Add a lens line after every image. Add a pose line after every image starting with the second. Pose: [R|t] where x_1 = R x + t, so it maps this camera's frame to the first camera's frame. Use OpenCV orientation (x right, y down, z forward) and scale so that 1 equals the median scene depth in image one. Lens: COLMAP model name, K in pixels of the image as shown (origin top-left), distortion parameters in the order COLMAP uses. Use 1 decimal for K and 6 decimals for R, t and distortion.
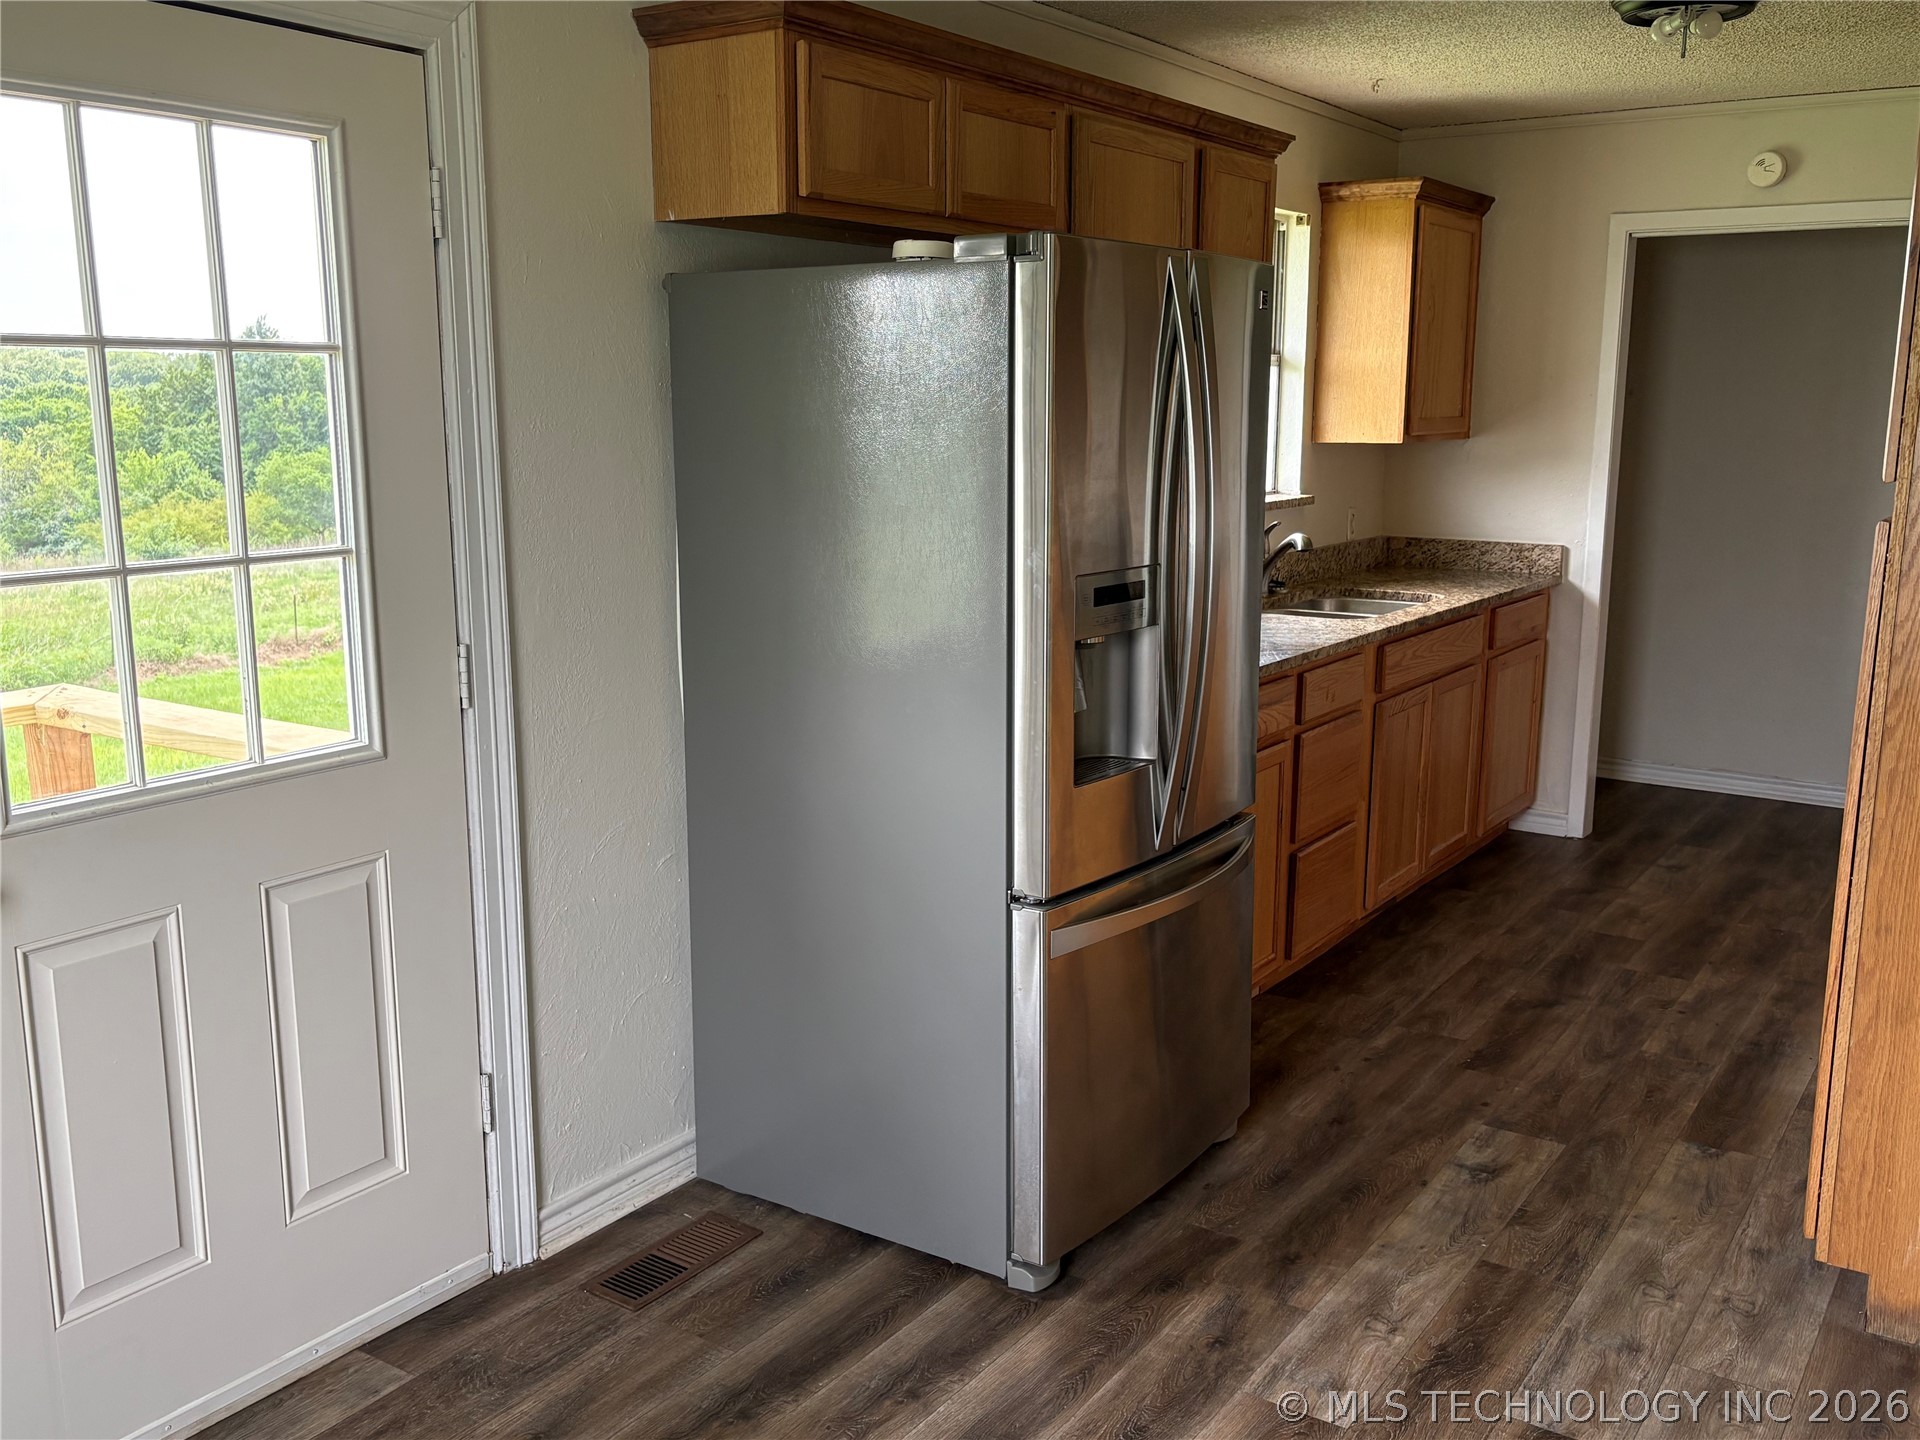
lens RADIAL K [[1724.6, 0, 960.0], [0, 1724.6, 720.0], [0, 0, 1]] dist [0.047104, -0.058549]
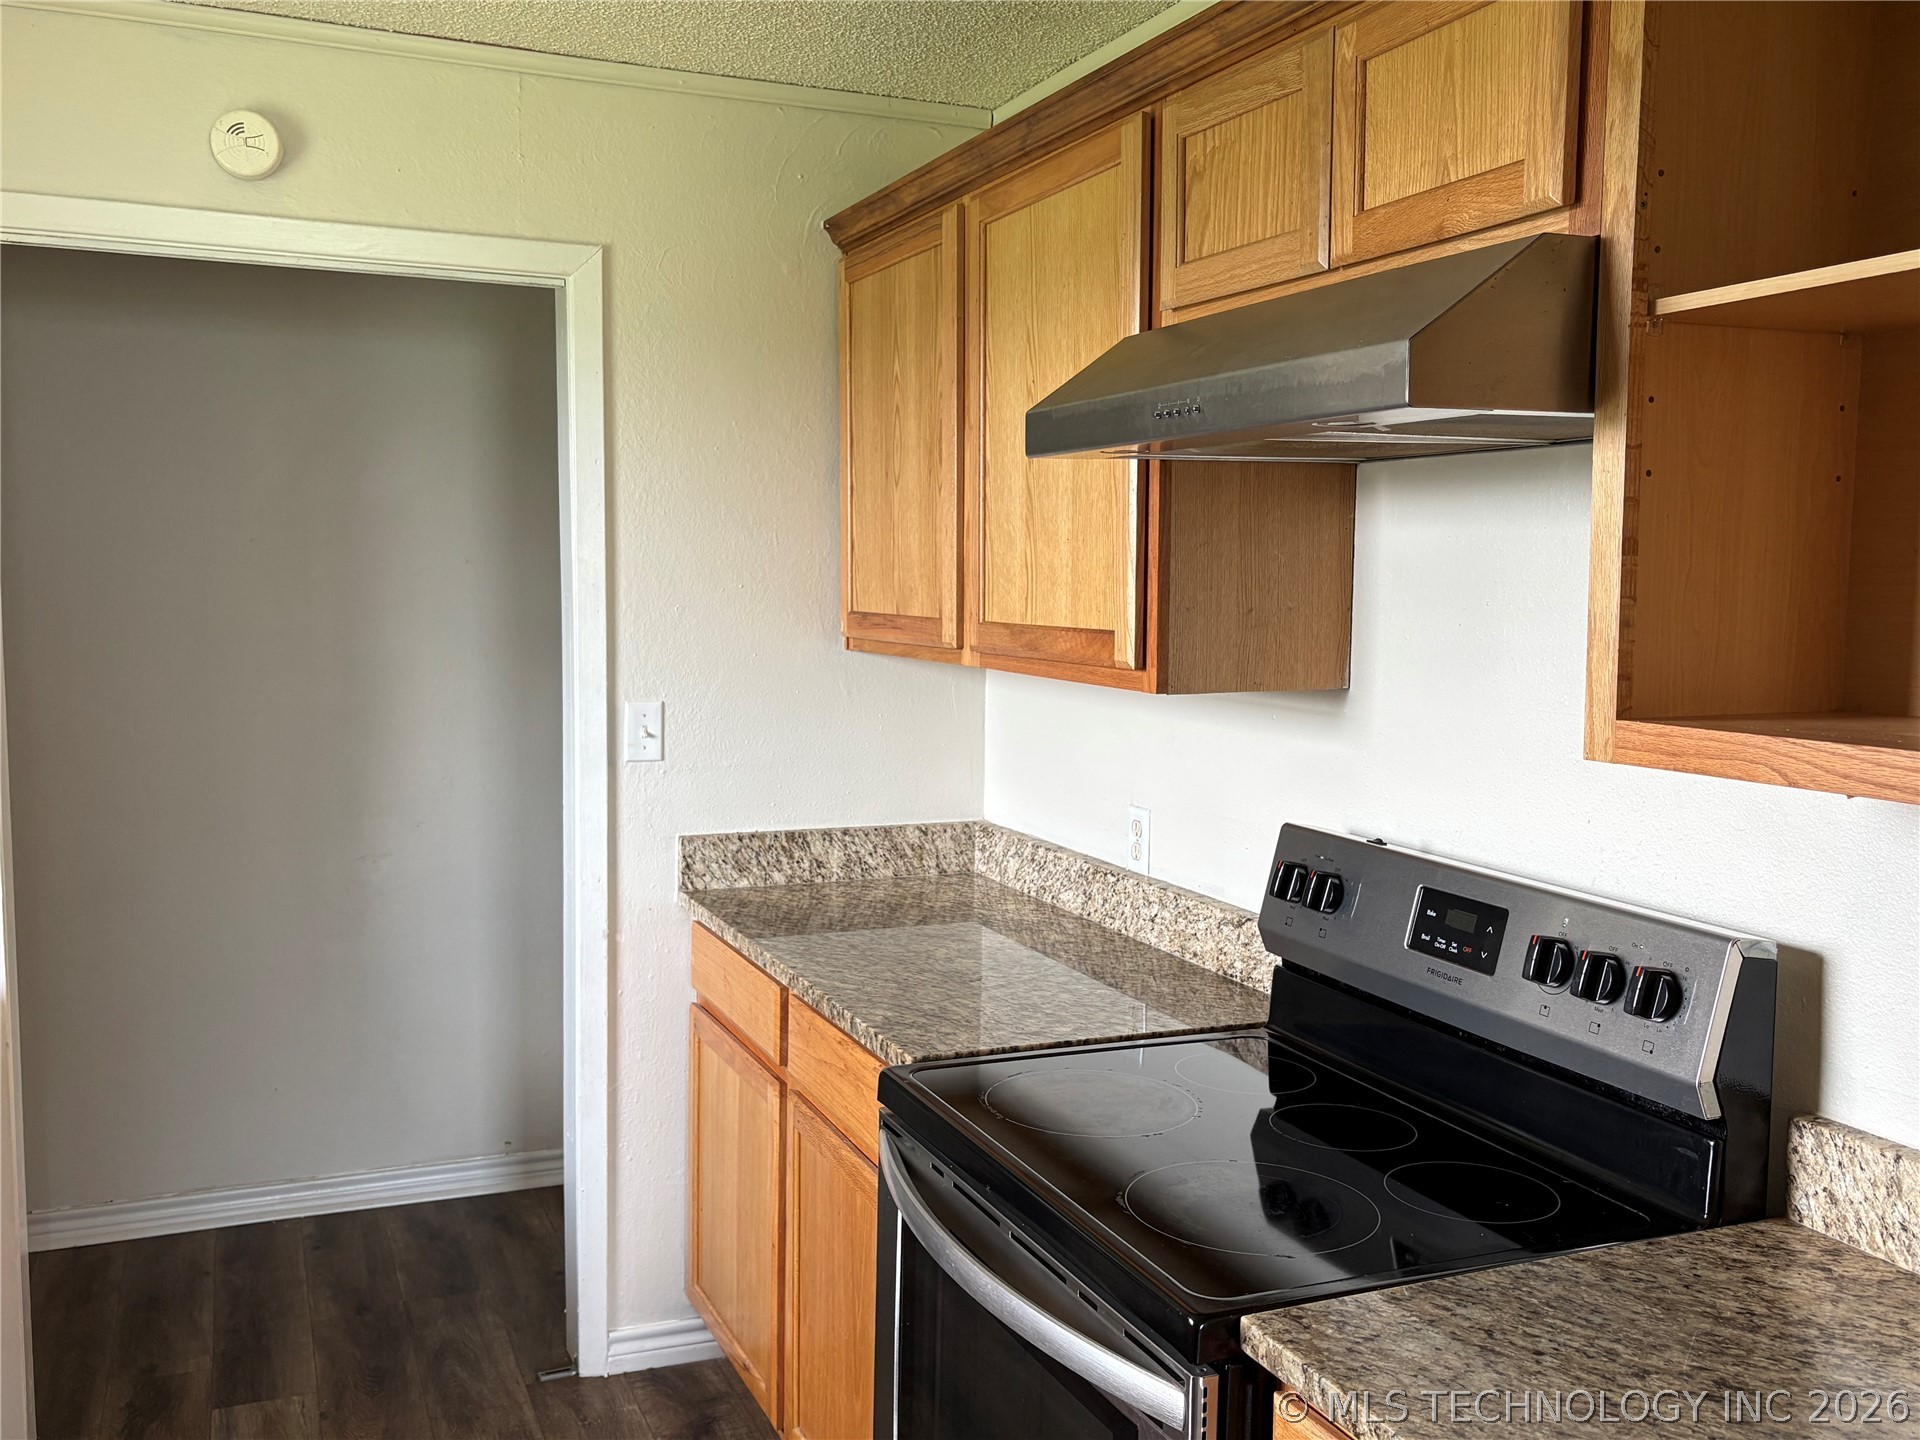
lens RADIAL K [[1724.6, 0, 960.0], [0, 1724.6, 720.0], [0, 0, 1]] dist [0.047104, -0.058549]
pose [[0.543407, -0.081581, 0.835496, 0.148995], [0.149622, 0.988743, -0.000770, -0.129662], [-0.826028, 0.125427, 0.549496, 0.652141]]
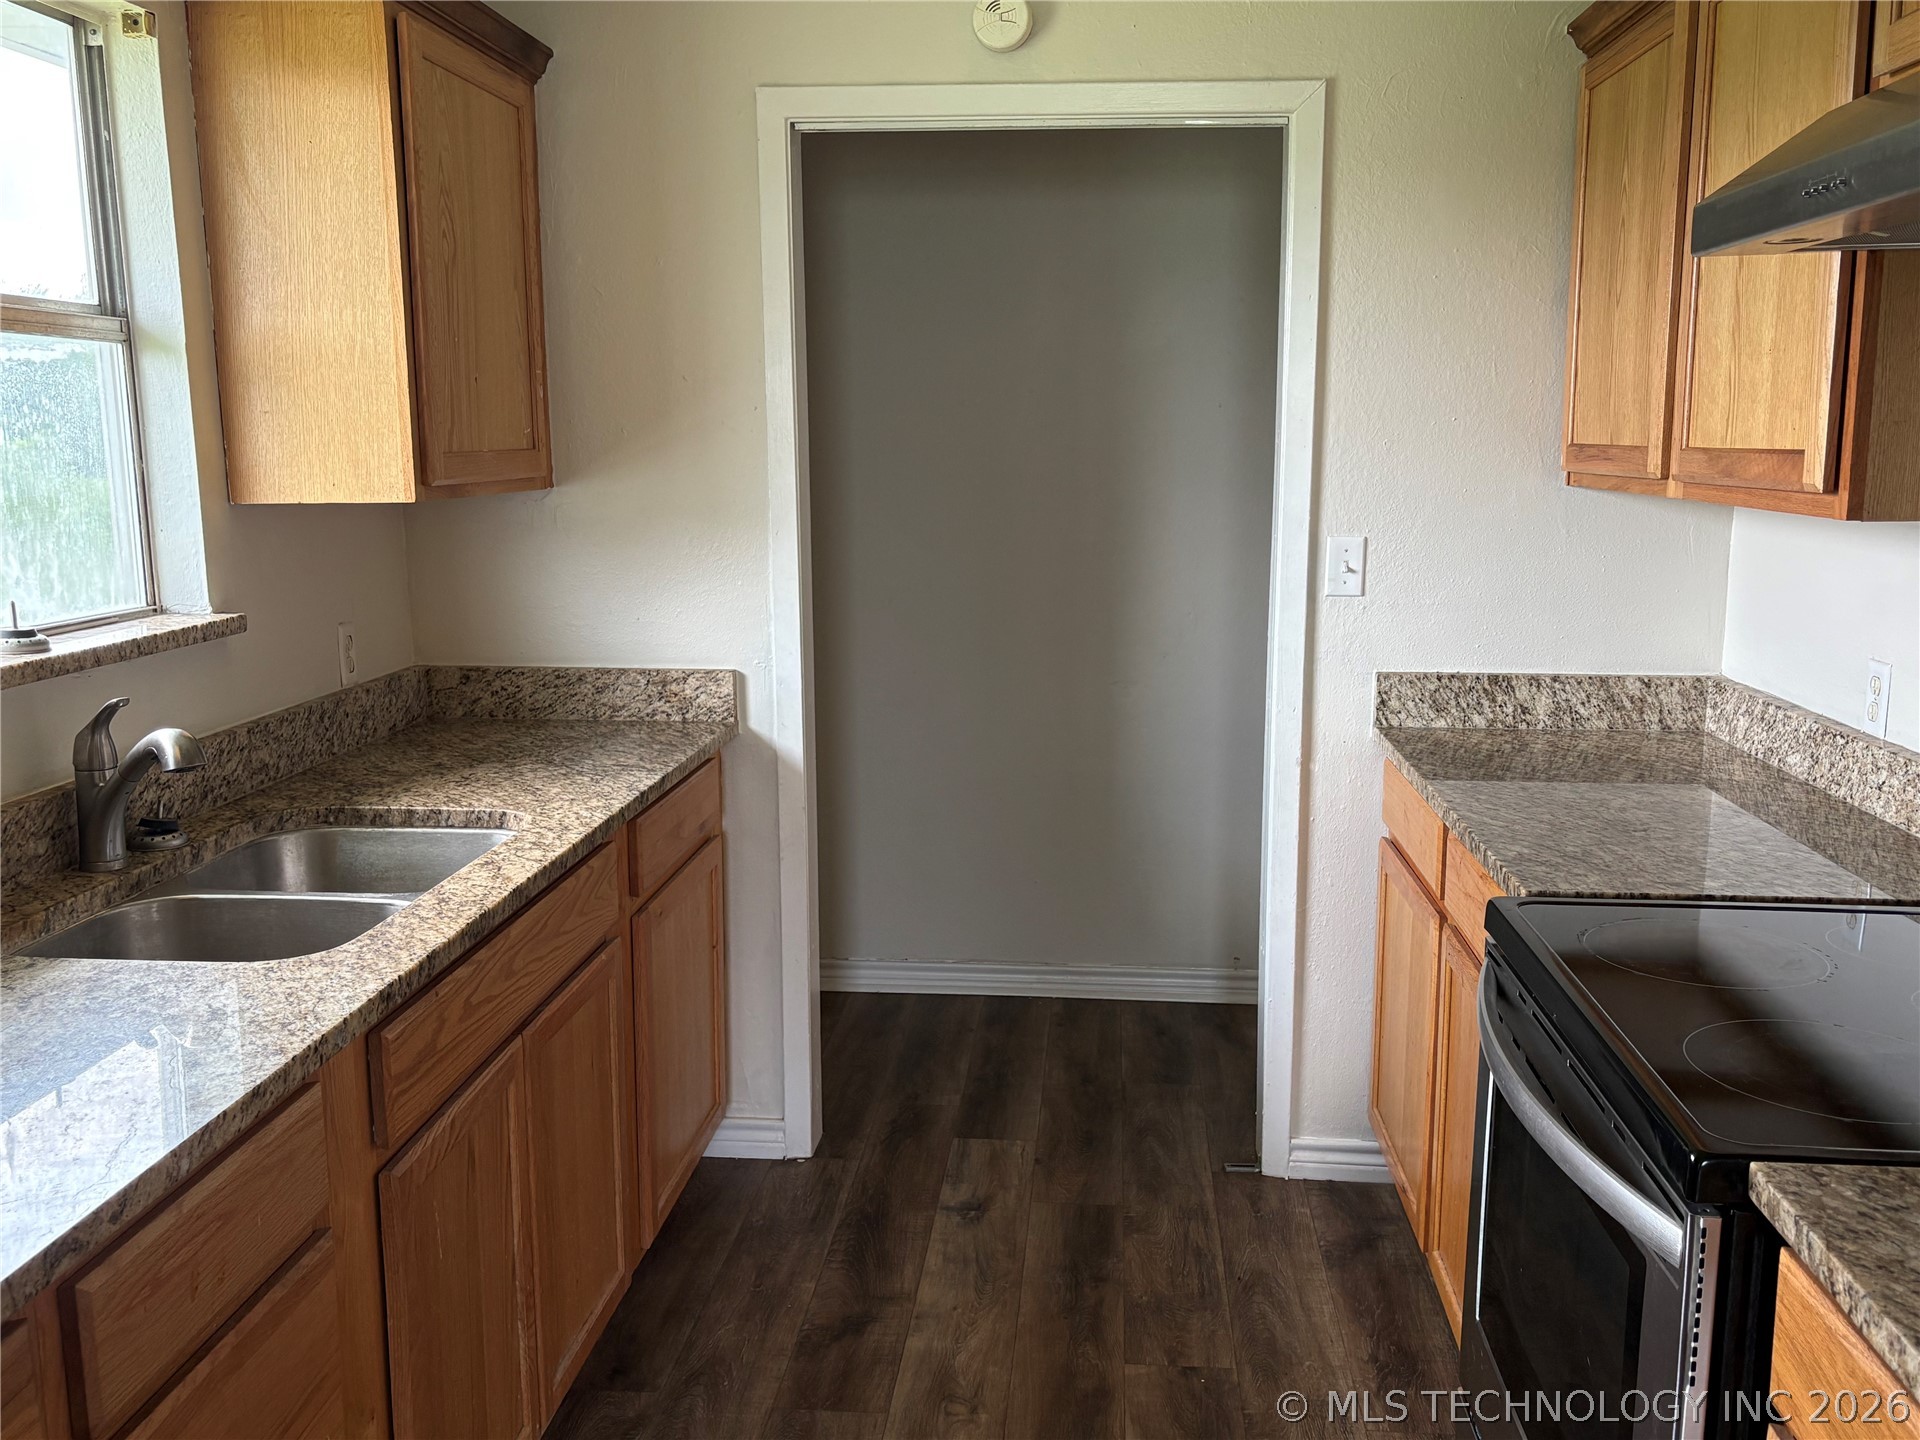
lens RADIAL K [[1724.6, 0, 960.0], [0, 1724.6, 720.0], [0, 0, 1]] dist [0.047104, -0.058549]
pose [[0.876865, -0.092089, 0.471834, 0.183119], [0.099782, 0.994971, 0.008754, -0.104410], [-0.470268, 0.039405, 0.881644, 0.593992]]
